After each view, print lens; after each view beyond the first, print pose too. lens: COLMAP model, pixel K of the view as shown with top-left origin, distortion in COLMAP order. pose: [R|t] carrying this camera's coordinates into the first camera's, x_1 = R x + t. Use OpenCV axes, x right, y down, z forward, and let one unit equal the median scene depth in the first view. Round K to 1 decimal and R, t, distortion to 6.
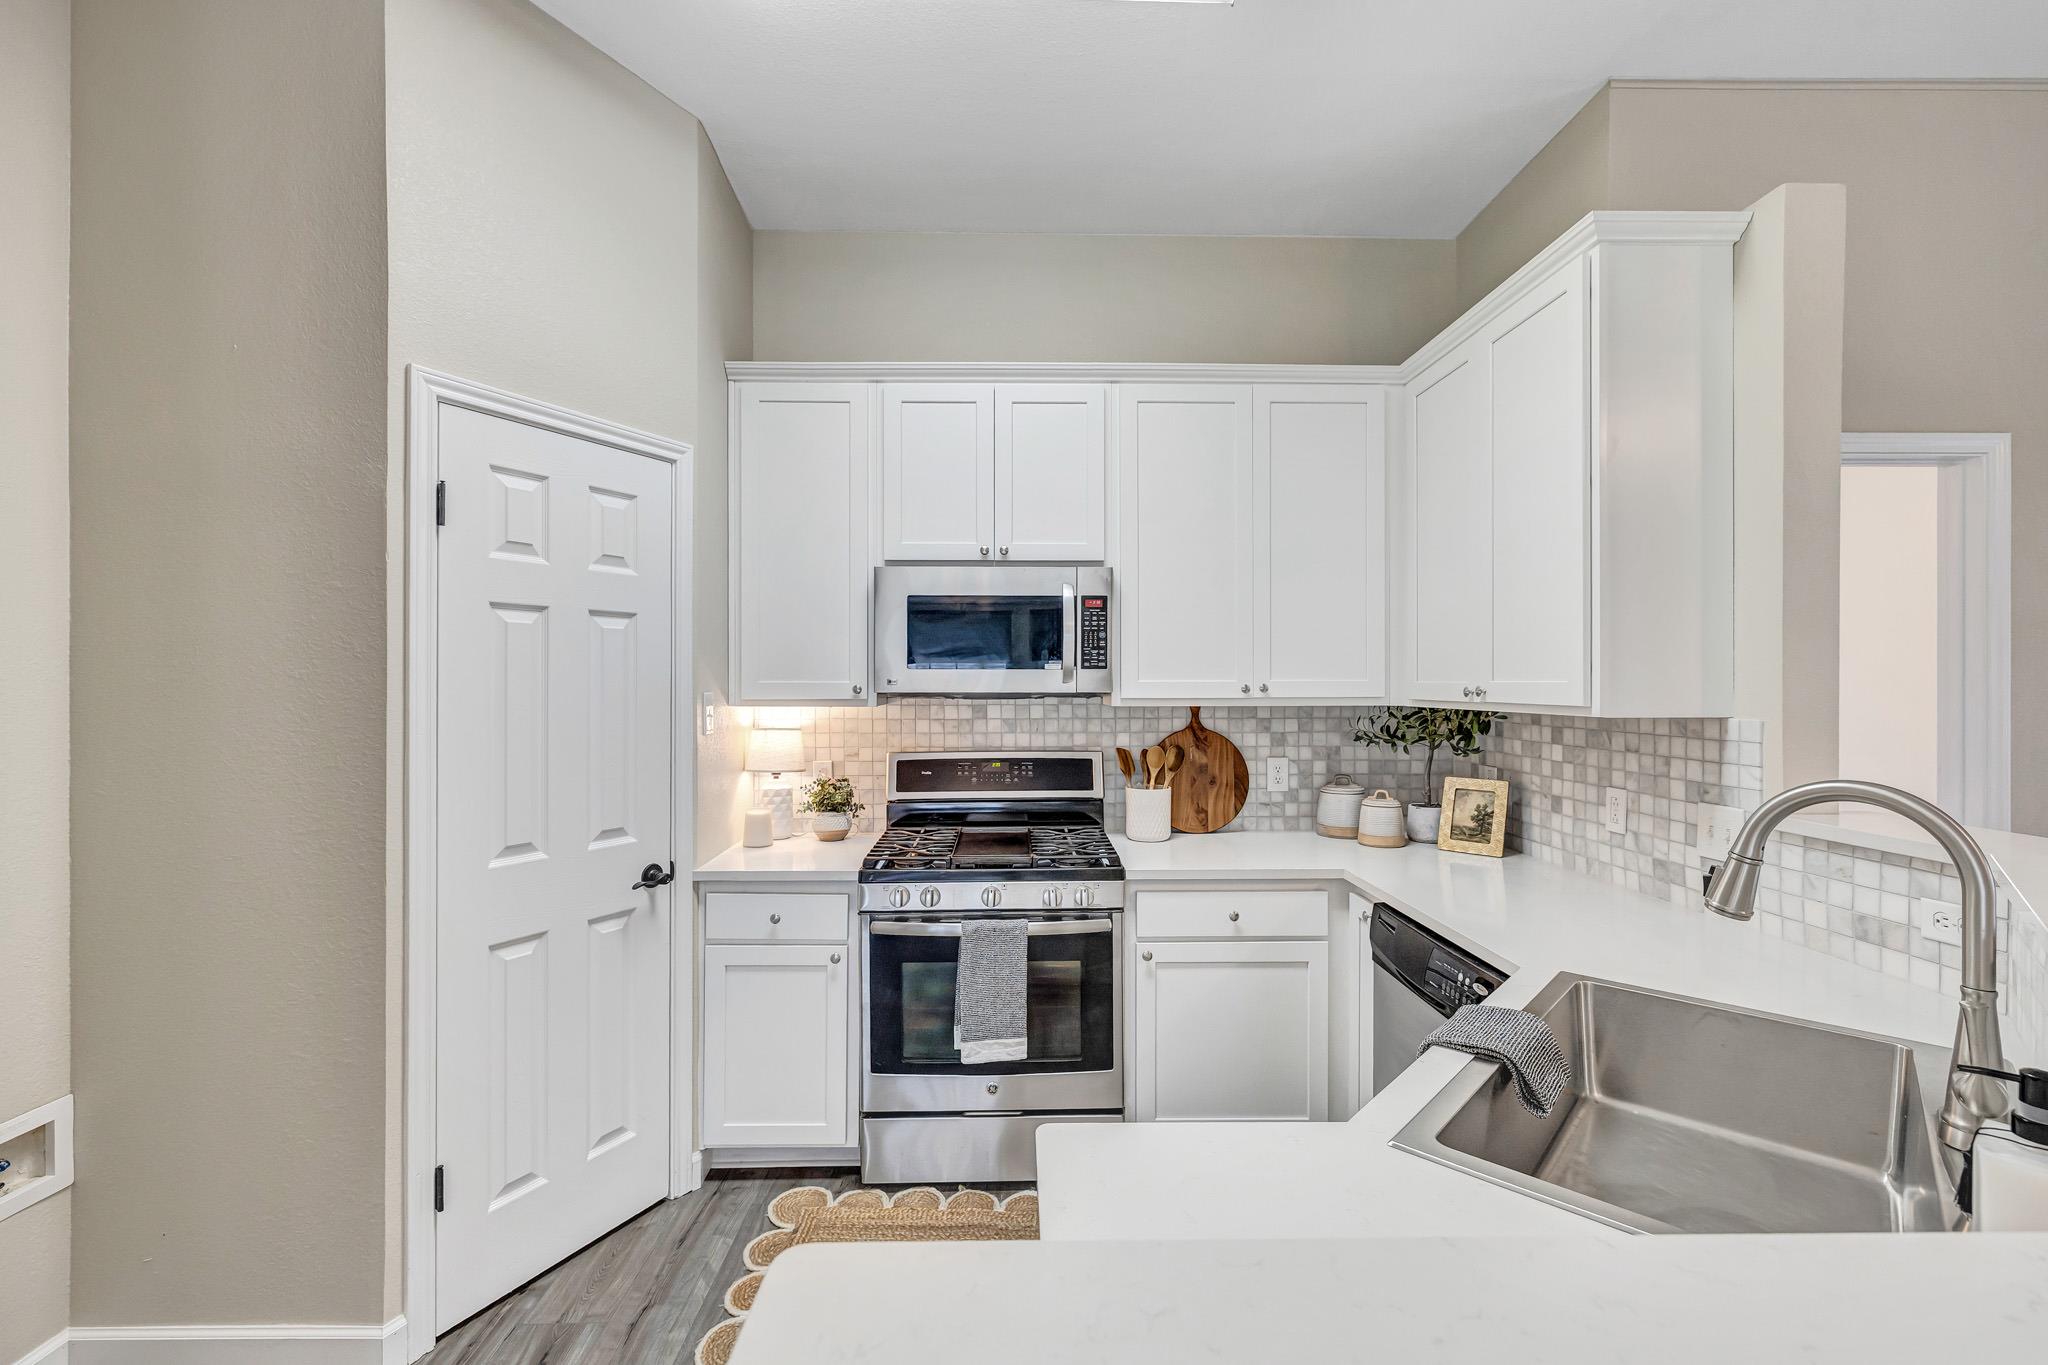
lens RADIAL K [[867.1, 0, 1028.1], [0, 867.1, 682.3], [0, 0, 1]] dist [0.001041, -0.000248]
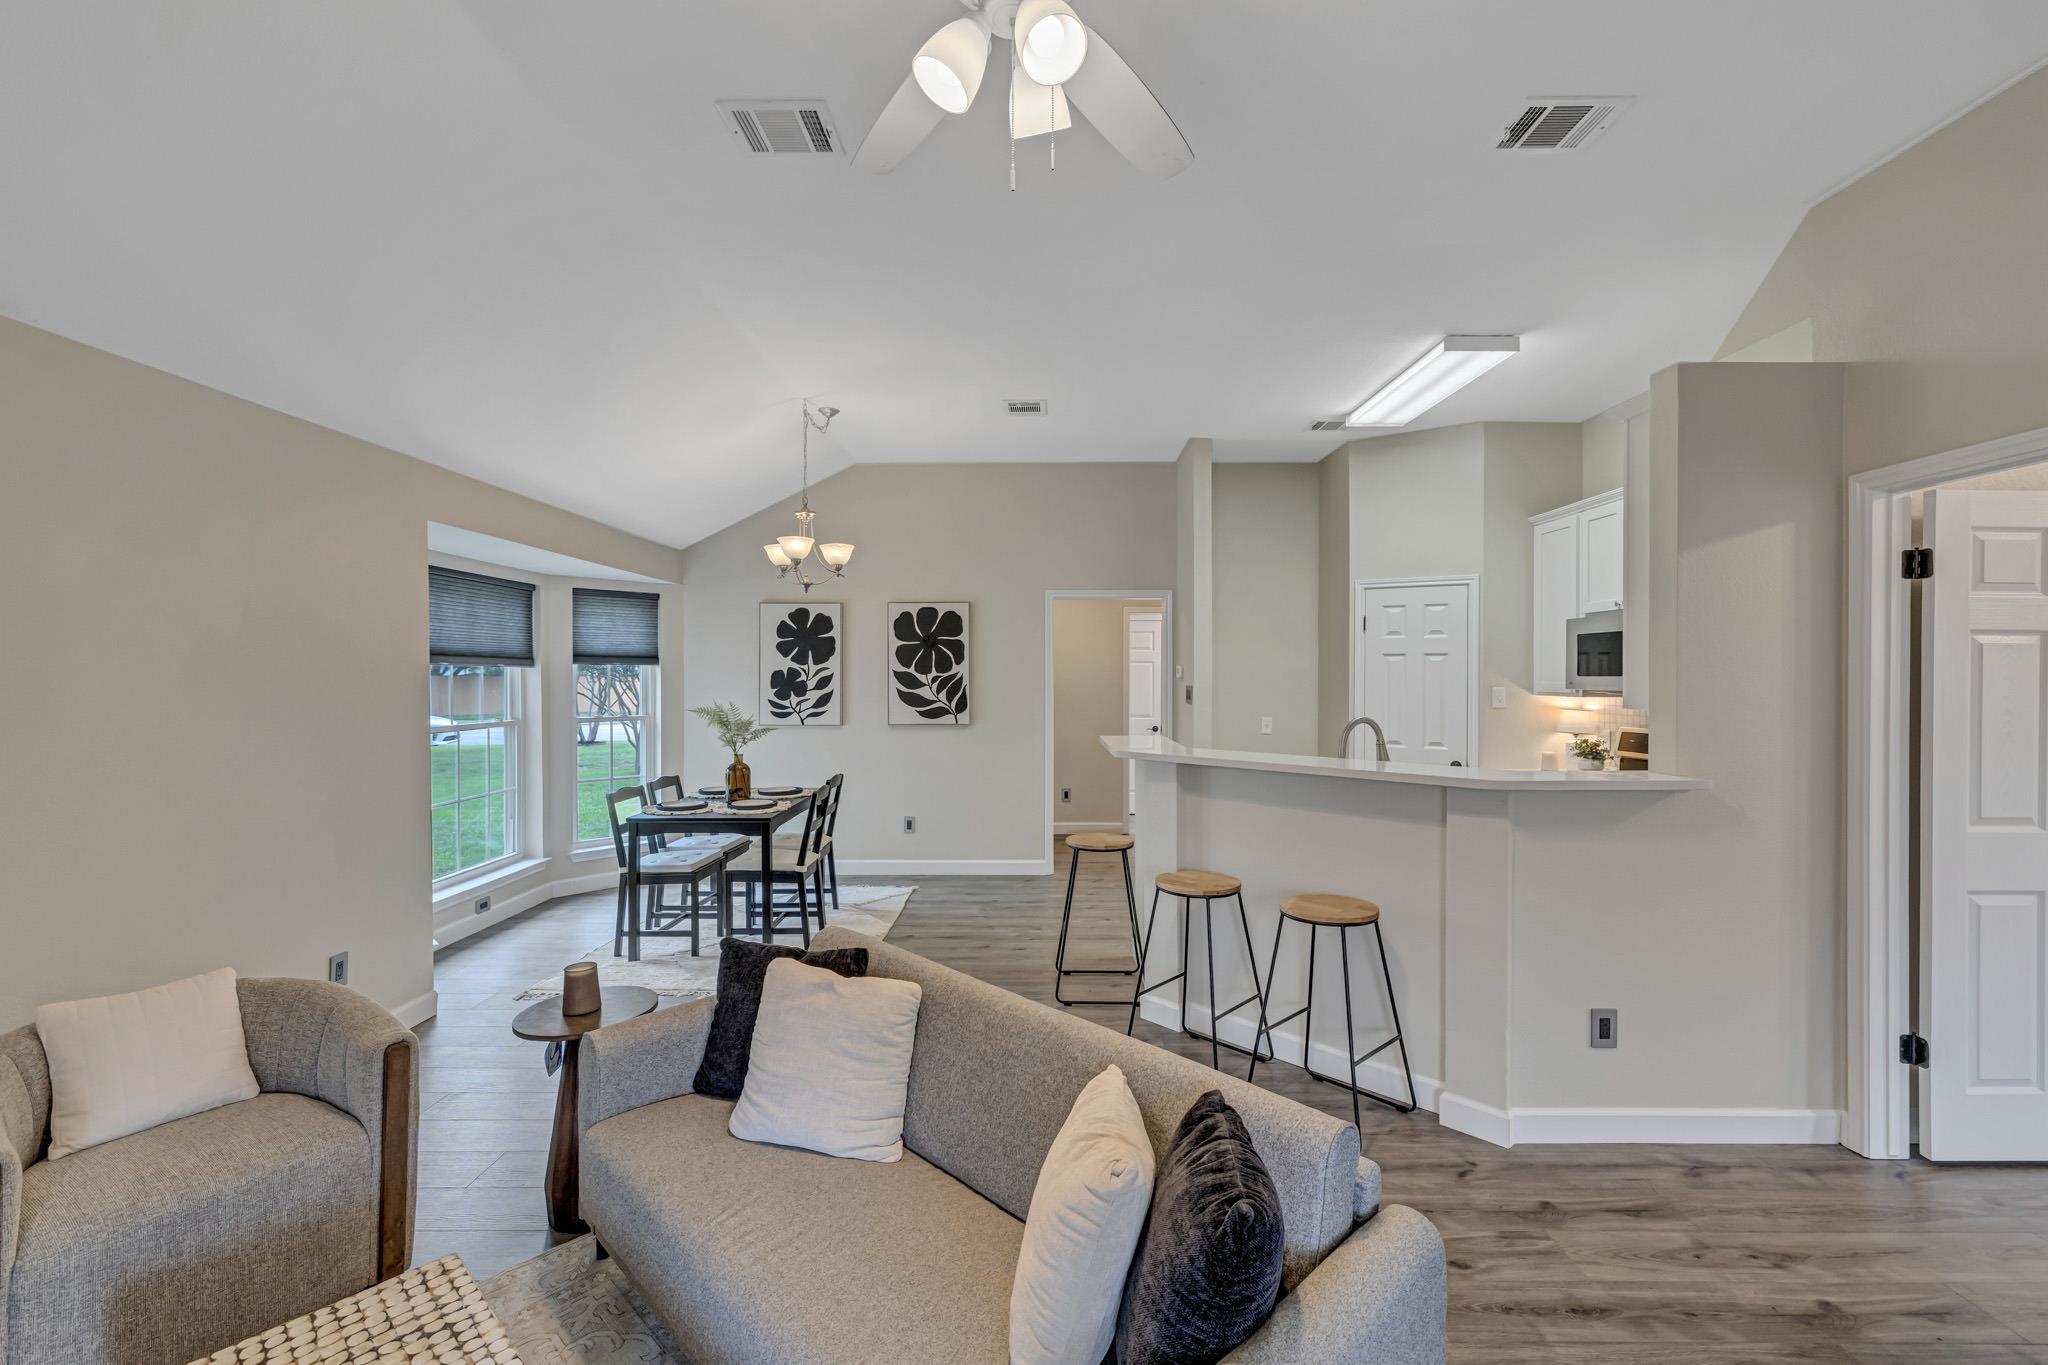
lens RADIAL K [[867.1, 0, 1033.7], [0, 867.1, 676.9], [0, 0, 1]] dist [0.001041, -0.000248]
pose [[-0.025093, 0.001361, -0.999684, 1.686854], [-0.001407, 0.999998, 0.001397, -0.014316], [0.999684, 0.001442, -0.025091, -0.063292]]
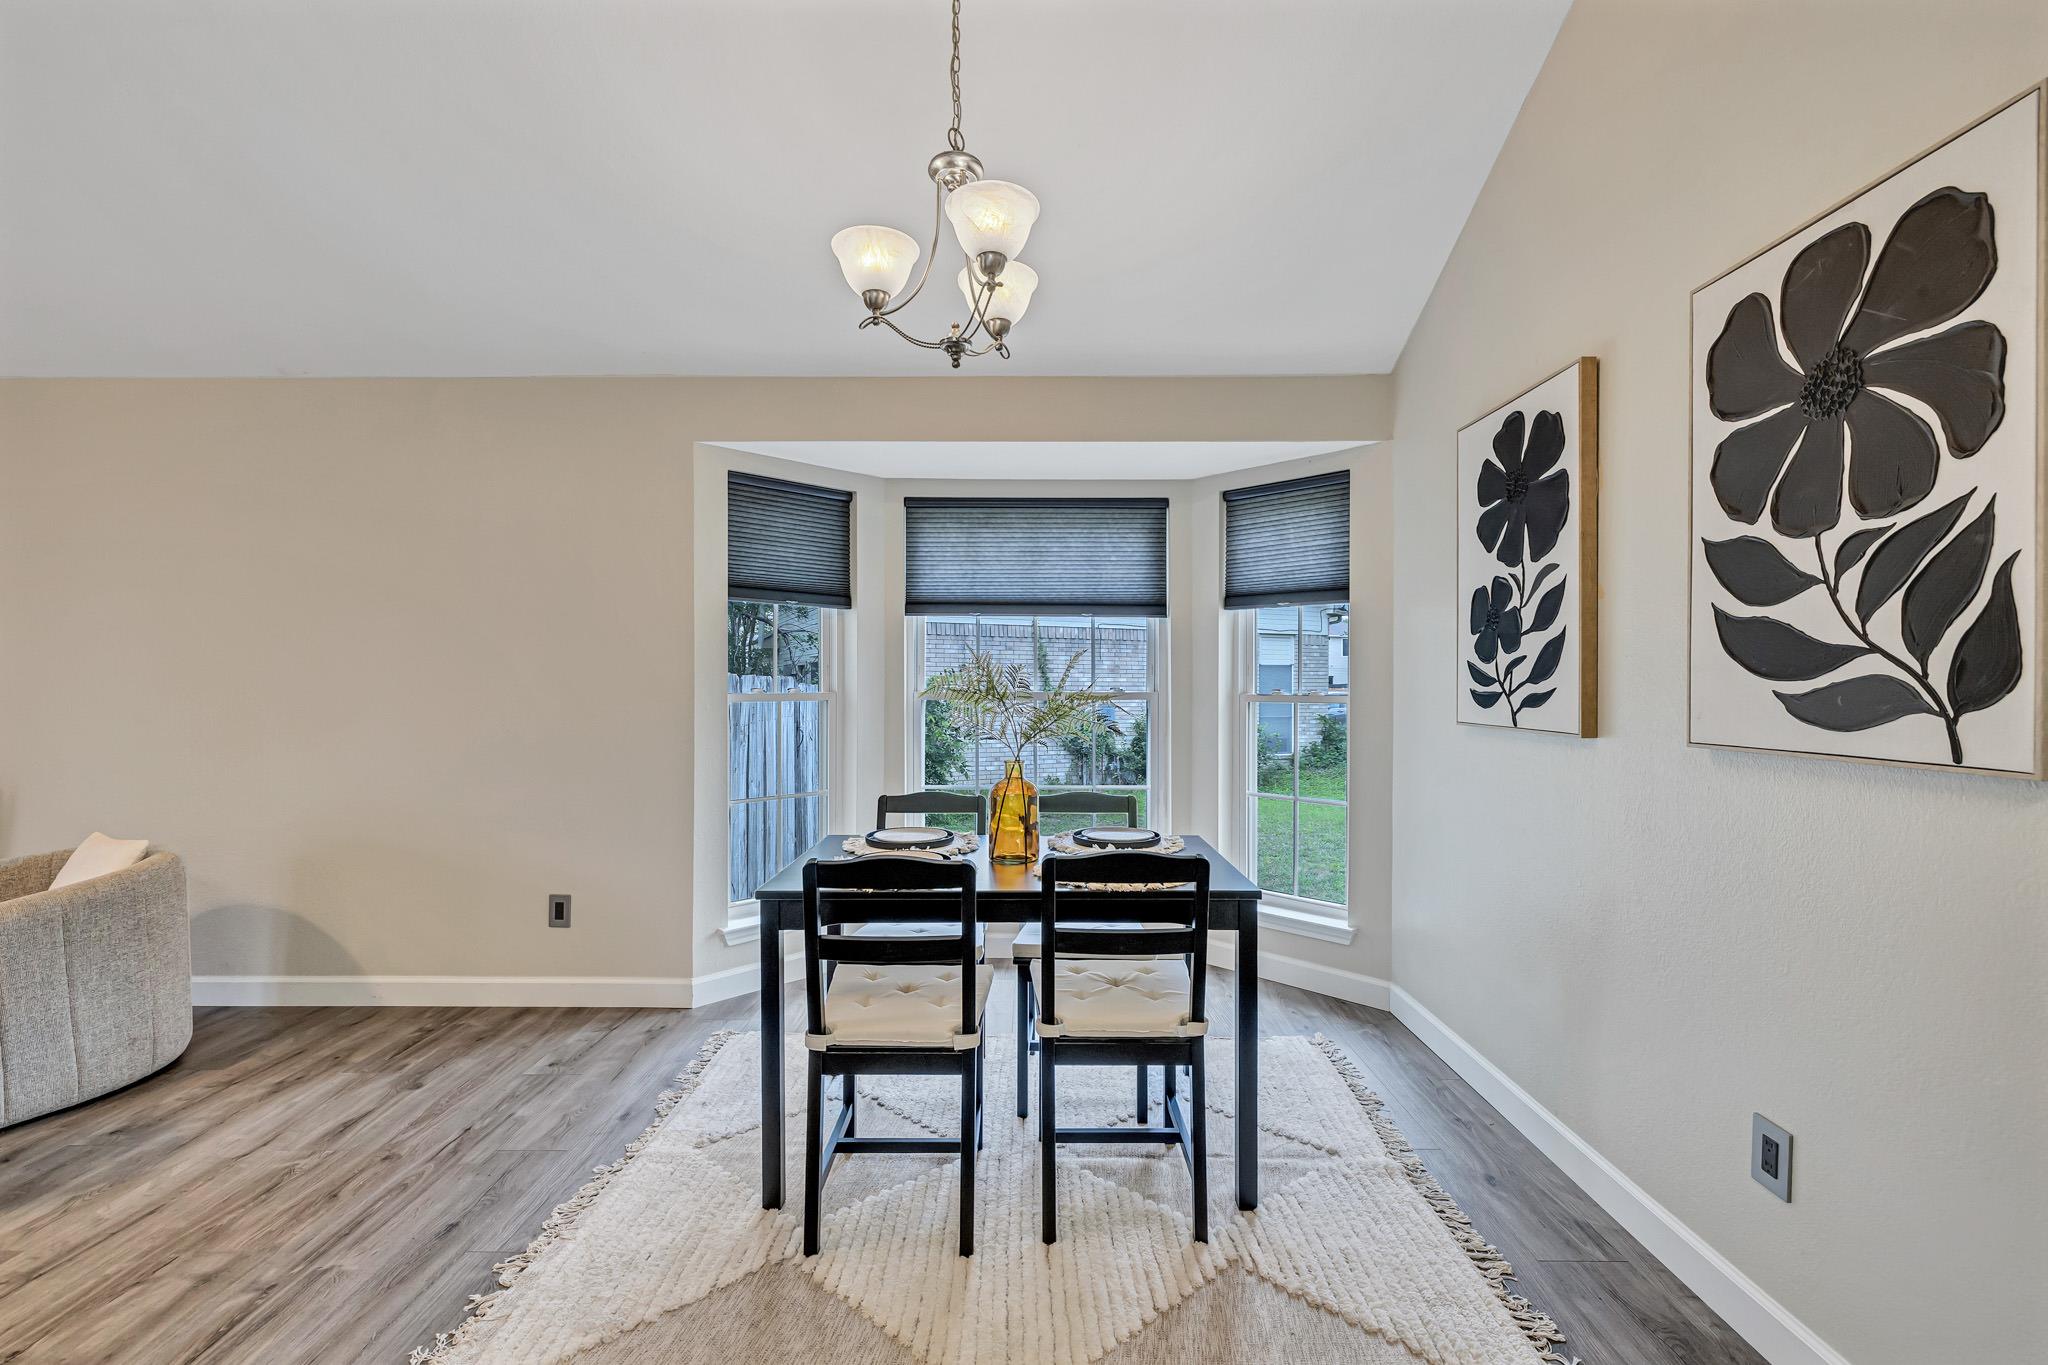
lens RADIAL K [[867.1, 0, 1016.2], [0, 867.1, 682.8], [0, 0, 1]] dist [0.001041, -0.000248]
pose [[-0.999567, -0.001887, 0.029349, -0.216186], [-0.001824, 0.999996, 0.002169, 0.076079], [-0.029353, 0.002114, -0.999567, 0.141971]]
